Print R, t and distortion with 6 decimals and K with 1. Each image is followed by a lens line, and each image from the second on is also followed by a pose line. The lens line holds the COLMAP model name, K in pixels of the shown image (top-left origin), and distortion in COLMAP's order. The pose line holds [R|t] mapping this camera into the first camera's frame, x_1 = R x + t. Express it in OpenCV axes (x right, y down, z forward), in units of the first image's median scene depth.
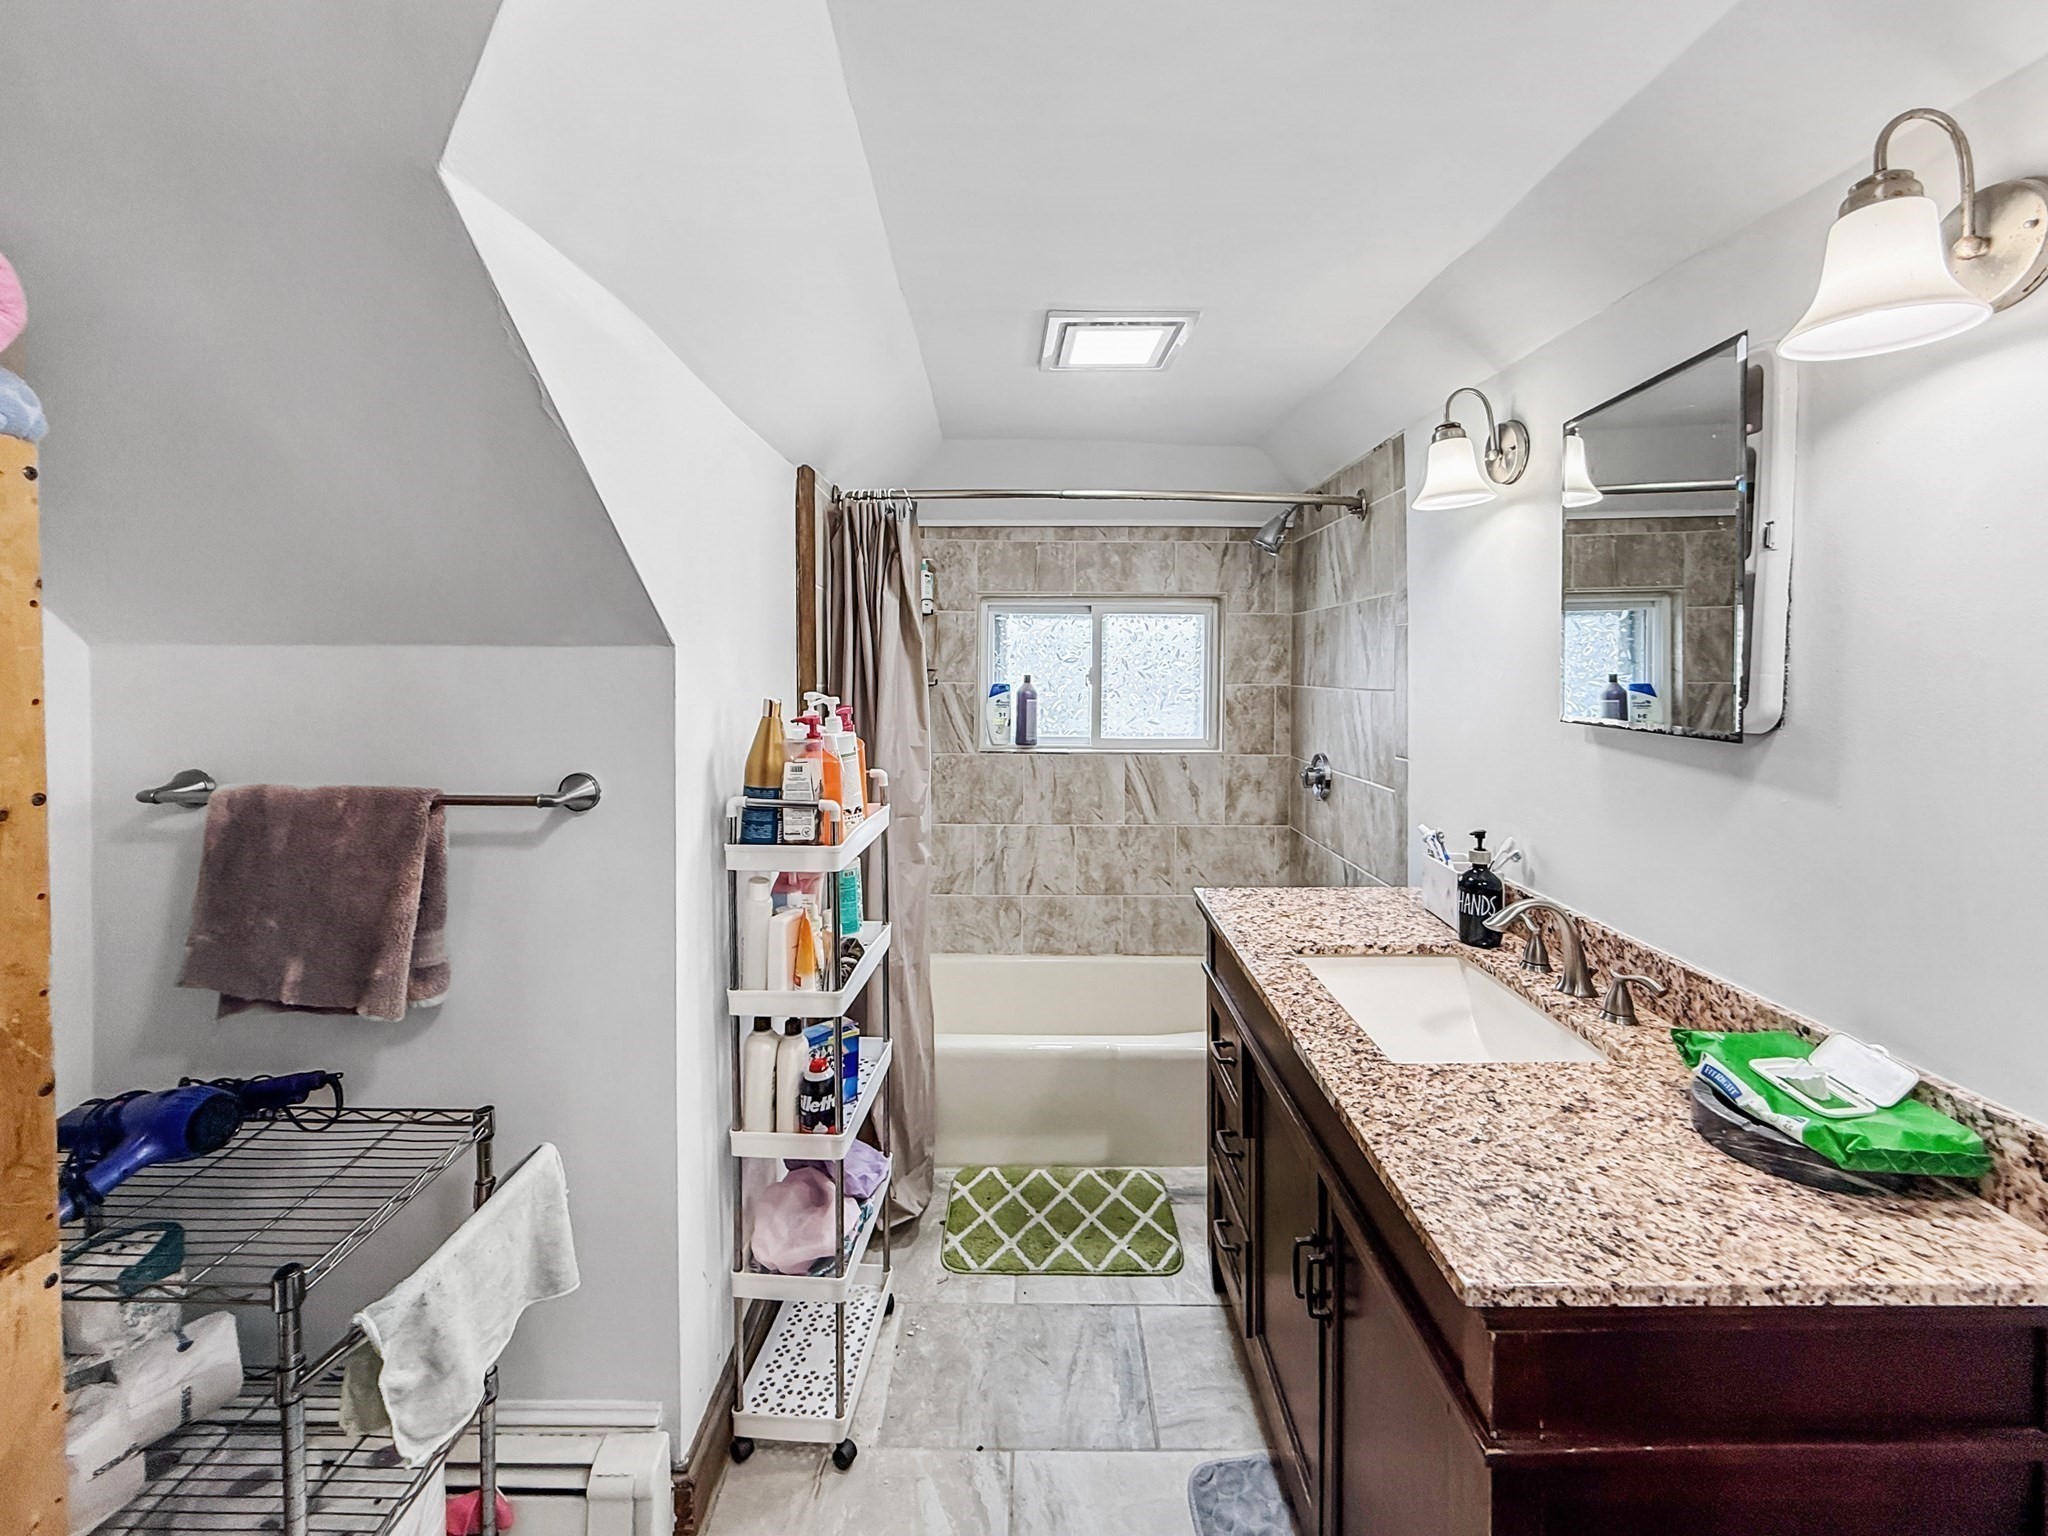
lens RADIAL K [[821.5, 0, 1042.8], [0, 821.5, 670.3], [0, 0, 1]] dist [-0.009403, 0.000439]
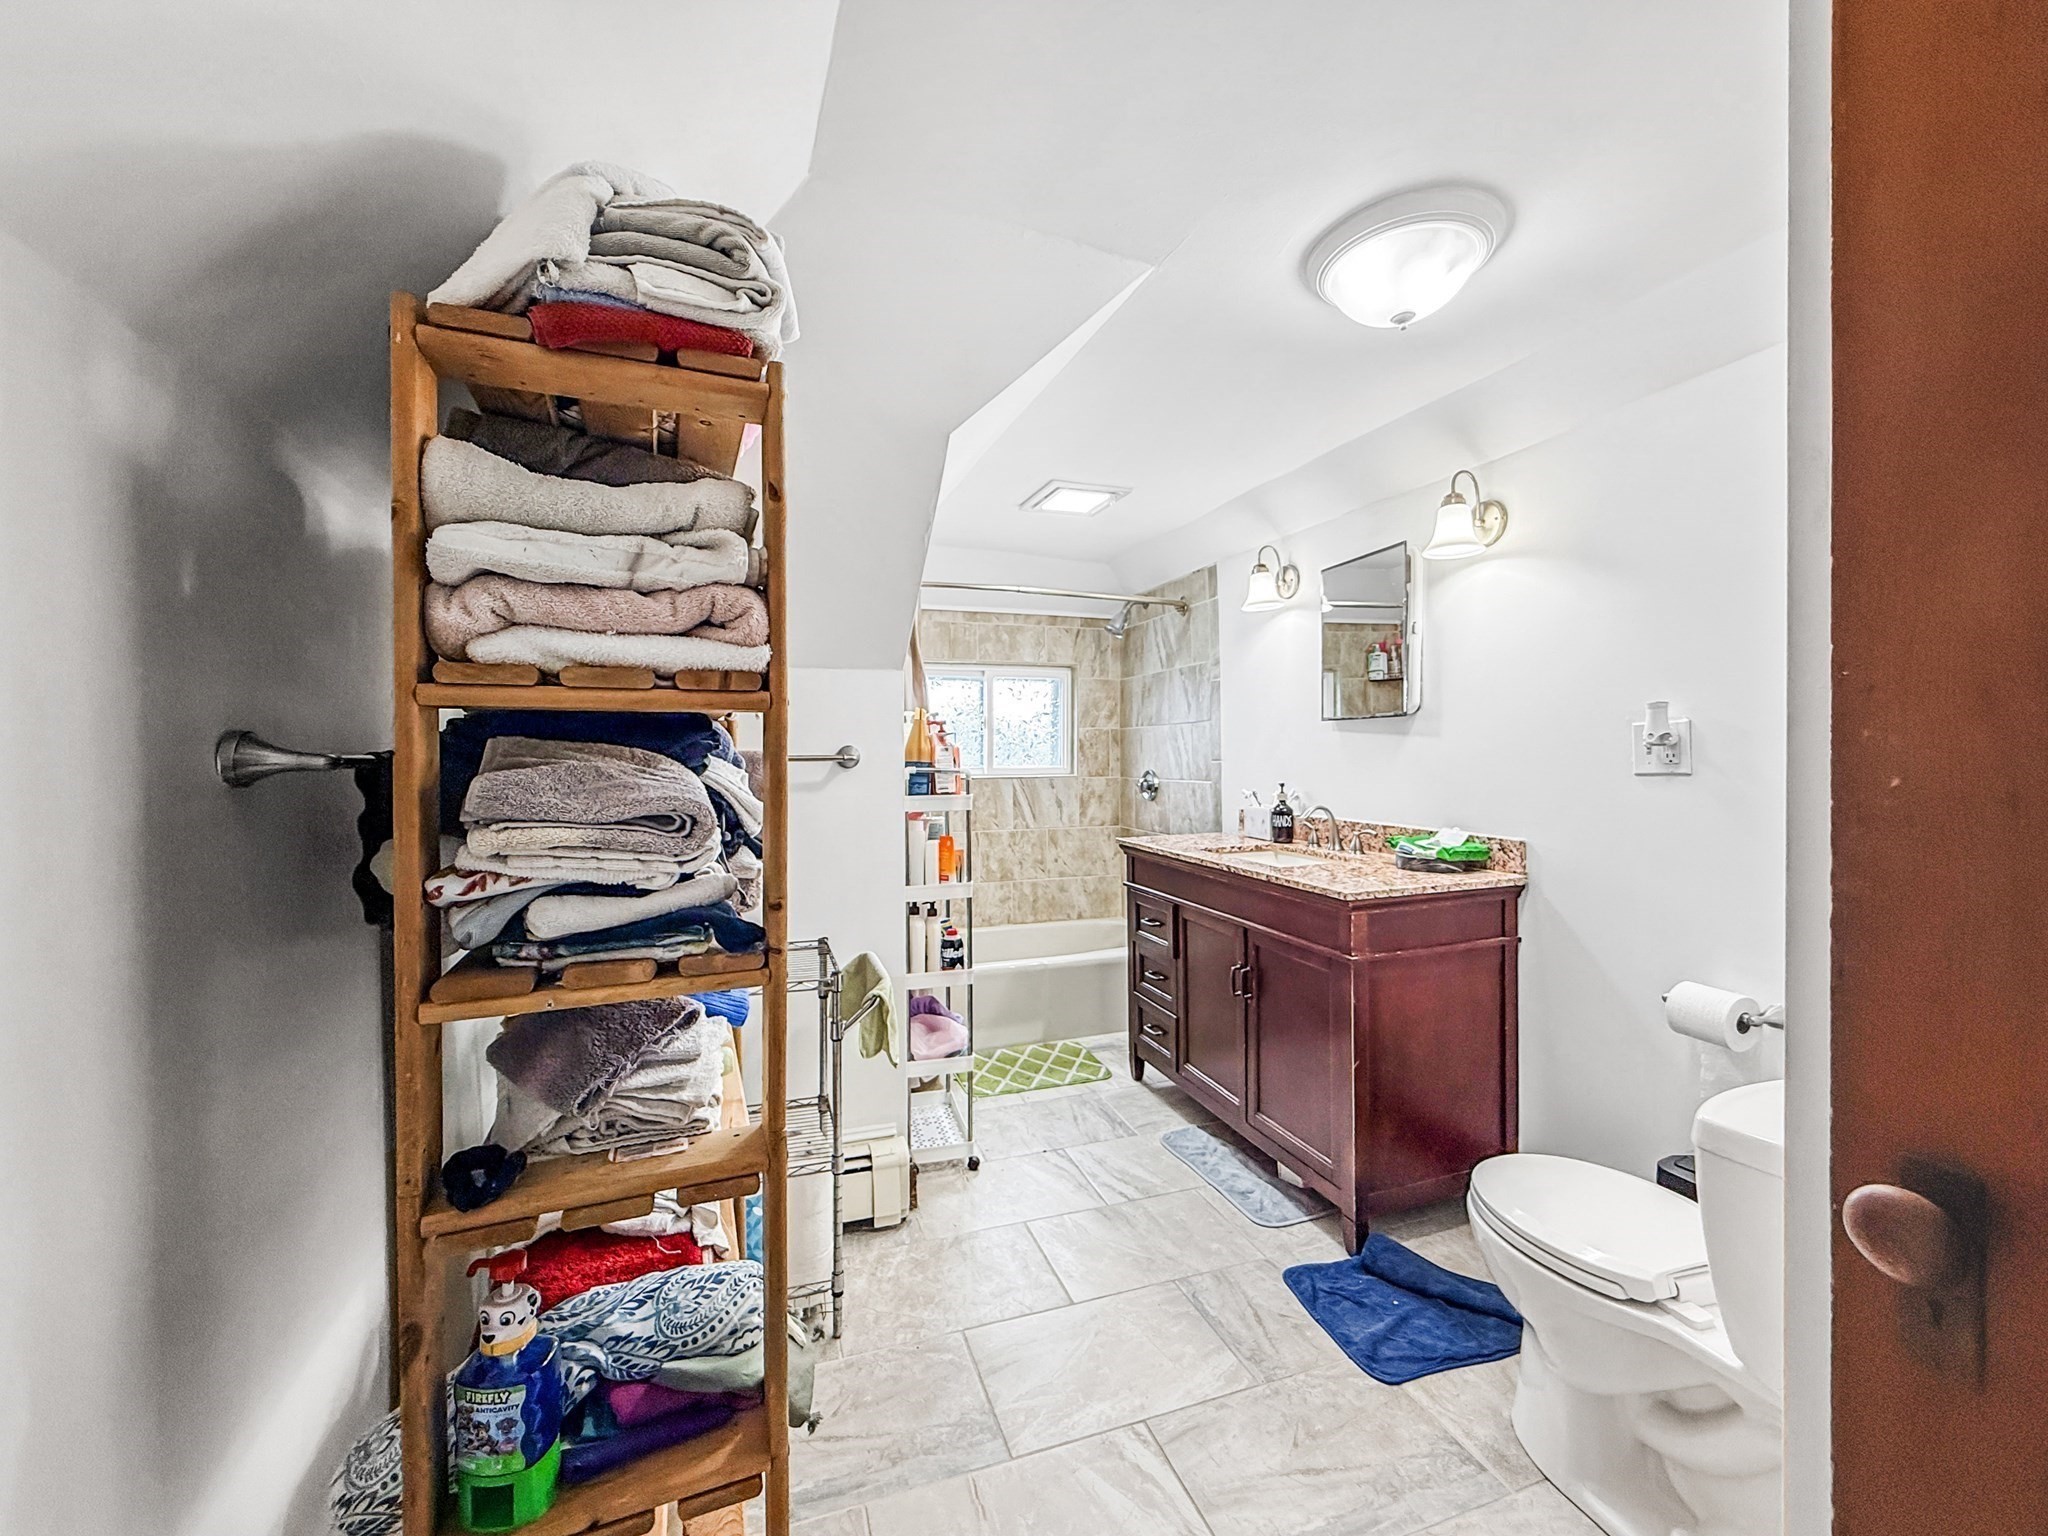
lens RADIAL K [[821.5, 0, 1016.2], [0, 821.5, 760.5], [0, 0, 1]] dist [-0.009403, 0.000439]
pose [[0.942112, -0.014310, 0.334992, -0.497954], [0.015138, 0.999885, 0.000140, 0.100369], [-0.334956, 0.004939, 0.942221, -0.423650]]
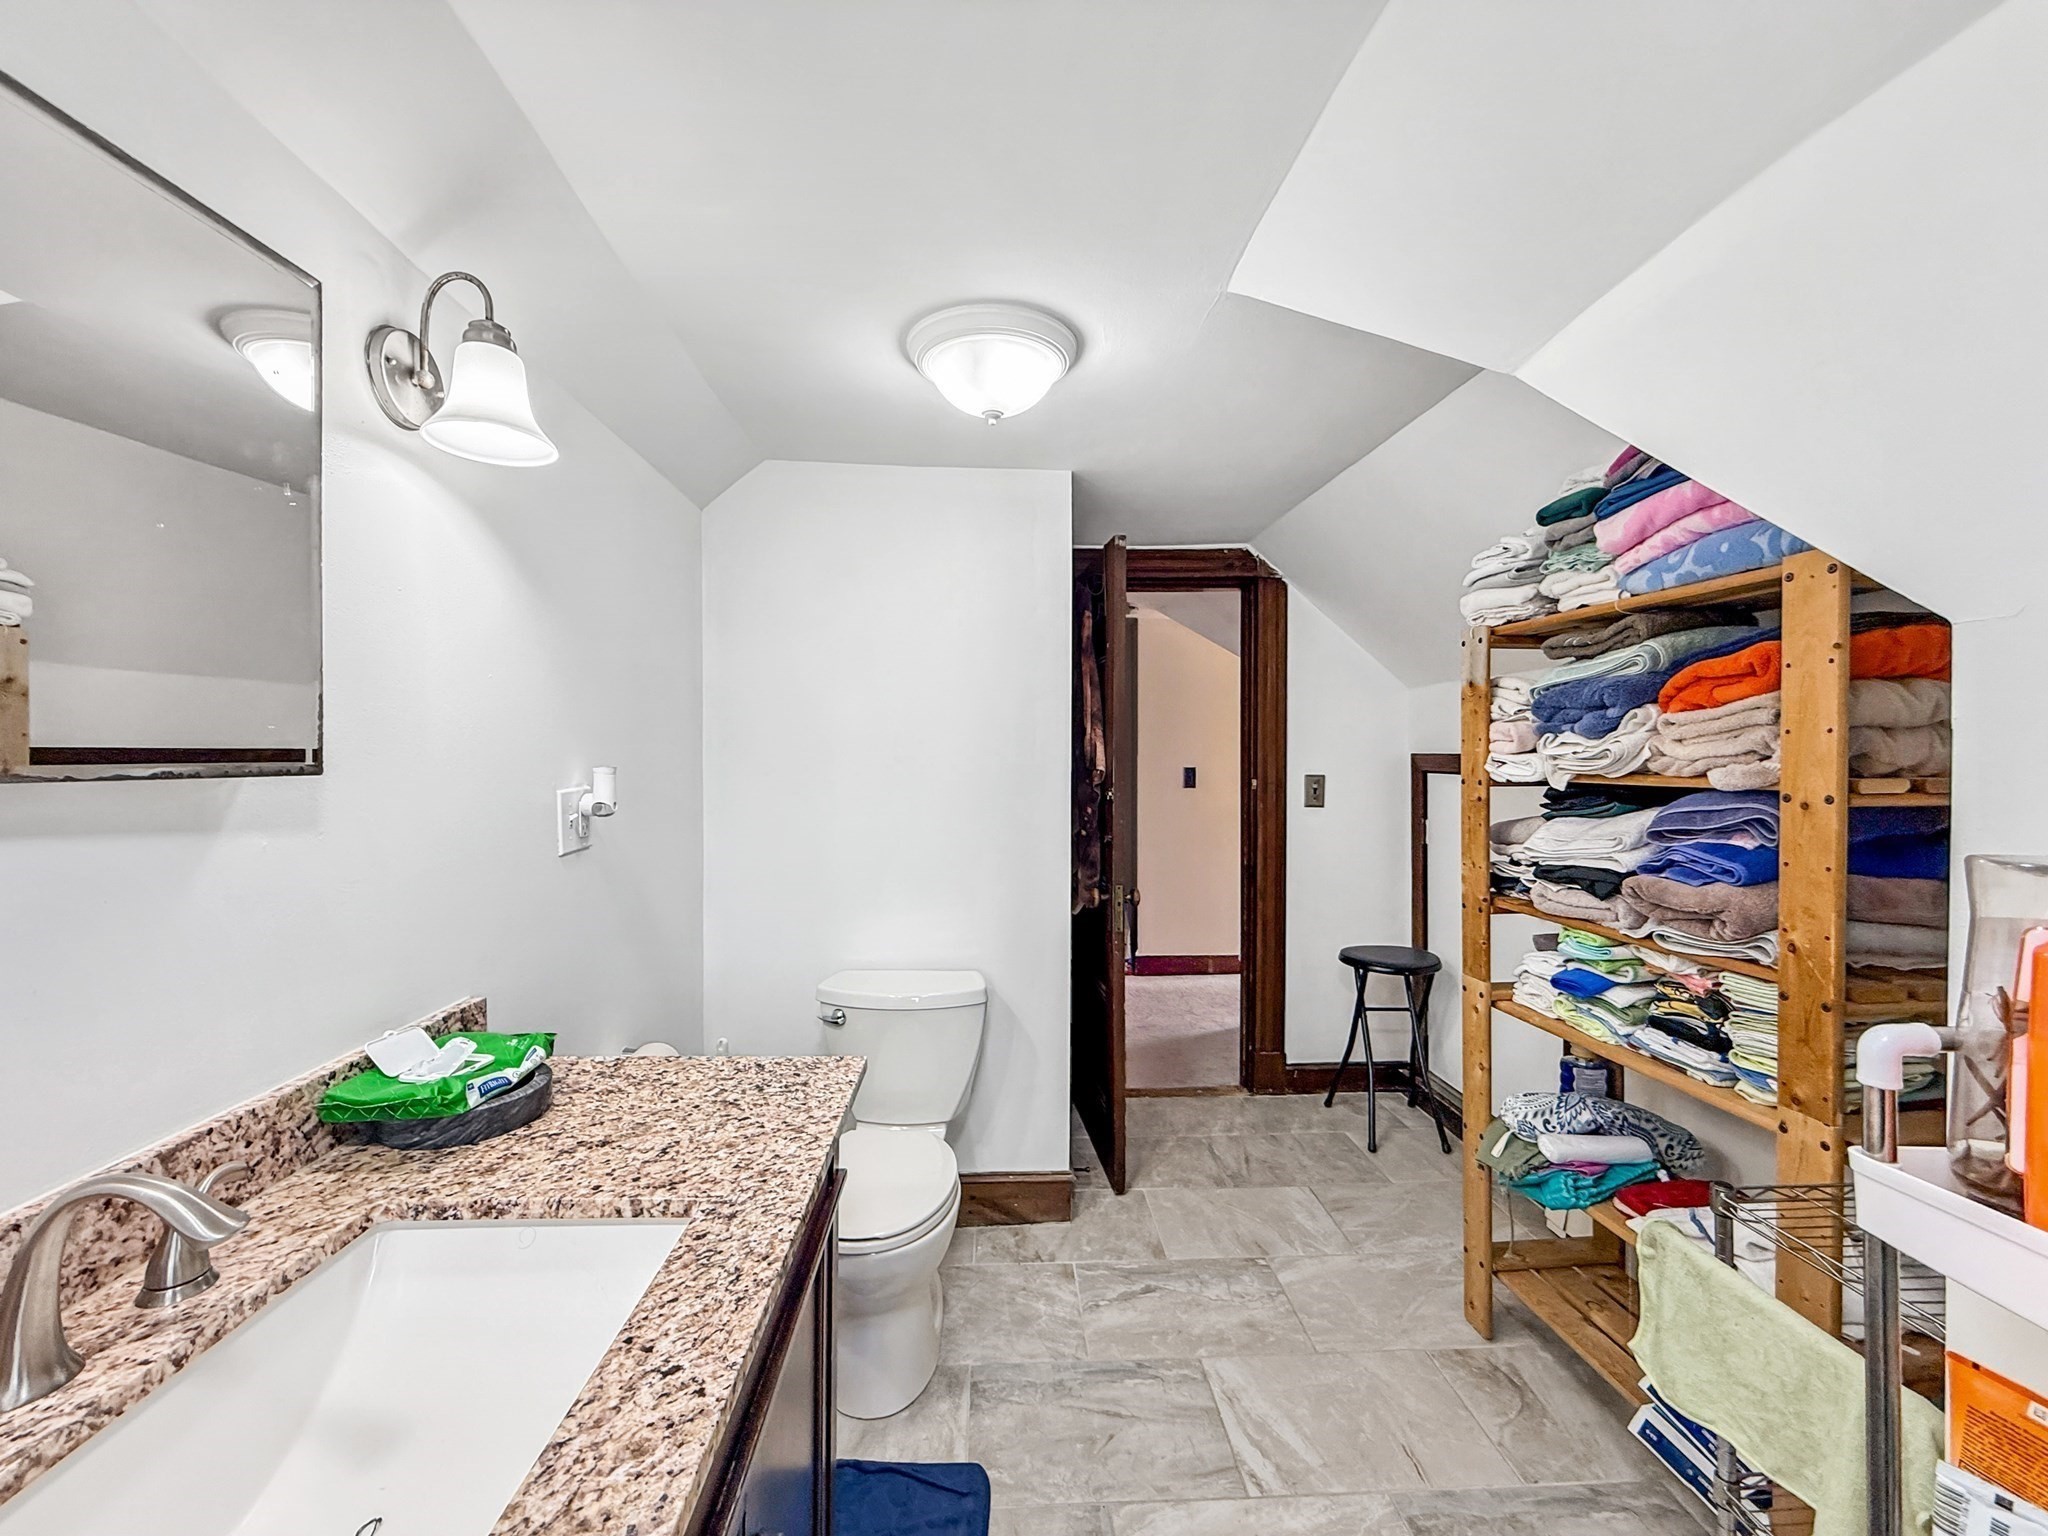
lens RADIAL K [[821.5, 0, 1023.9], [0, 821.5, 765.8], [0, 0, 1]] dist [-0.009403, 0.000439]
pose [[-0.999034, -0.004659, -0.043688, 0.088543], [-0.005245, 0.999898, 0.013312, 0.032545], [0.043622, 0.013528, -0.998957, 0.961899]]
